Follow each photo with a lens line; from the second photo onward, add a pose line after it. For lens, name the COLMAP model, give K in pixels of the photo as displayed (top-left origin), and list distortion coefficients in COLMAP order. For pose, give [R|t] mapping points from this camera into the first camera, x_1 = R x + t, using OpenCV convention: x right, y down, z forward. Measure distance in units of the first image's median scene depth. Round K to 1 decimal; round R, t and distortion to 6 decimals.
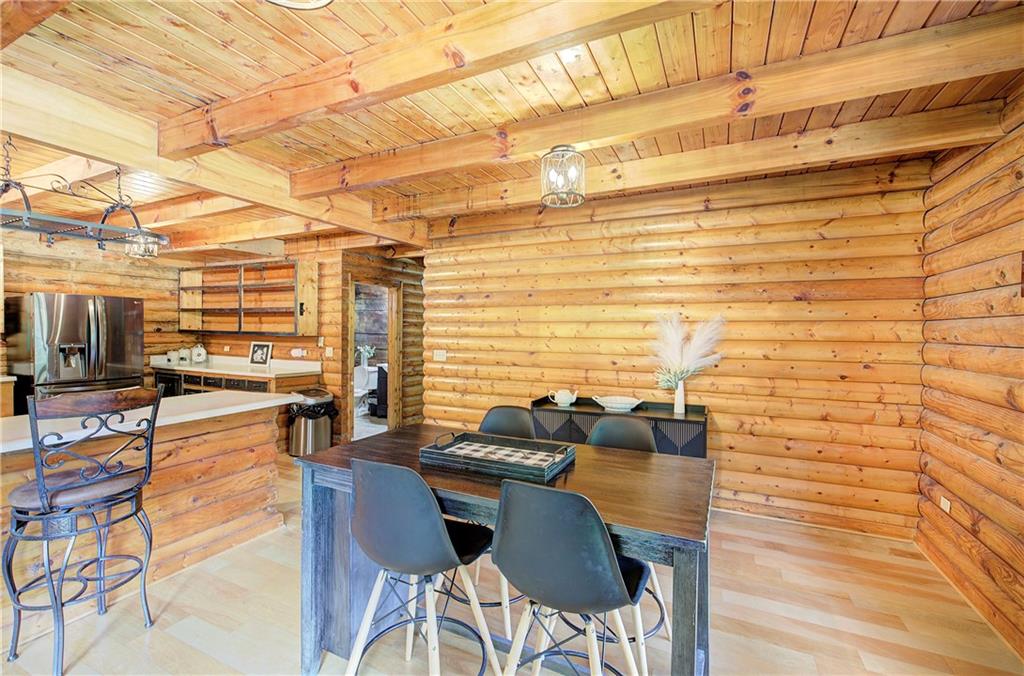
lens RADIAL K [[432.9, 0, 517.2], [0, 432.9, 336.0], [0, 0, 1]] dist [-0.001310, 0.000073]
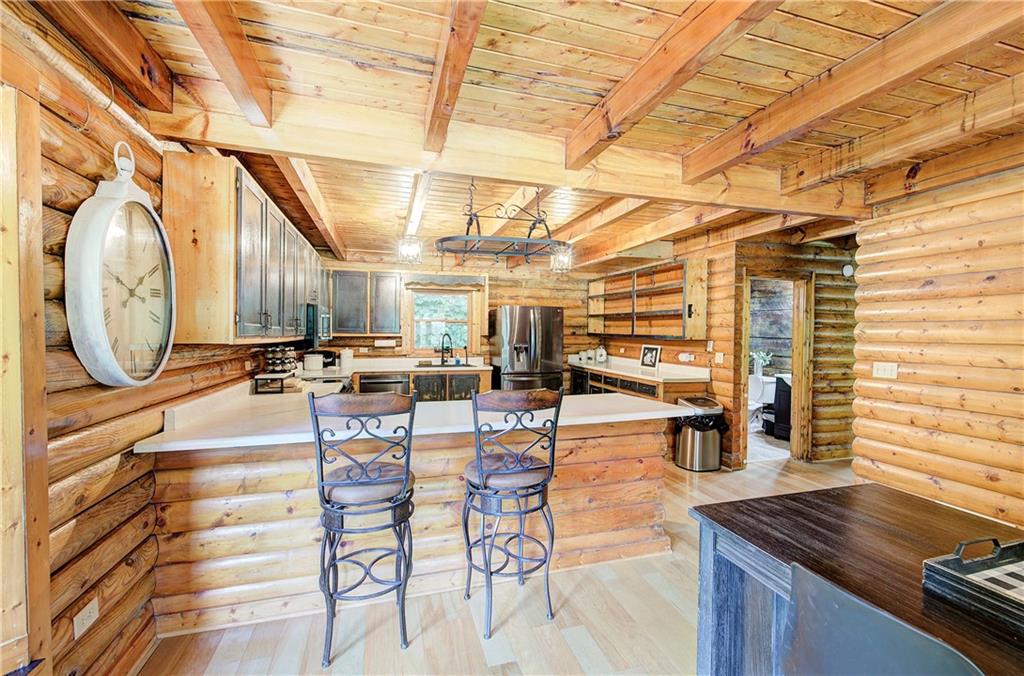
lens RADIAL K [[432.9, 0, 516.6], [0, 432.9, 339.6], [0, 0, 1]] dist [-0.001310, 0.000073]
pose [[0.670982, 0.011314, -0.741387, -0.084353], [-0.010618, 0.999928, 0.005650, -0.002164], [0.741398, 0.004081, 0.671053, 0.141506]]
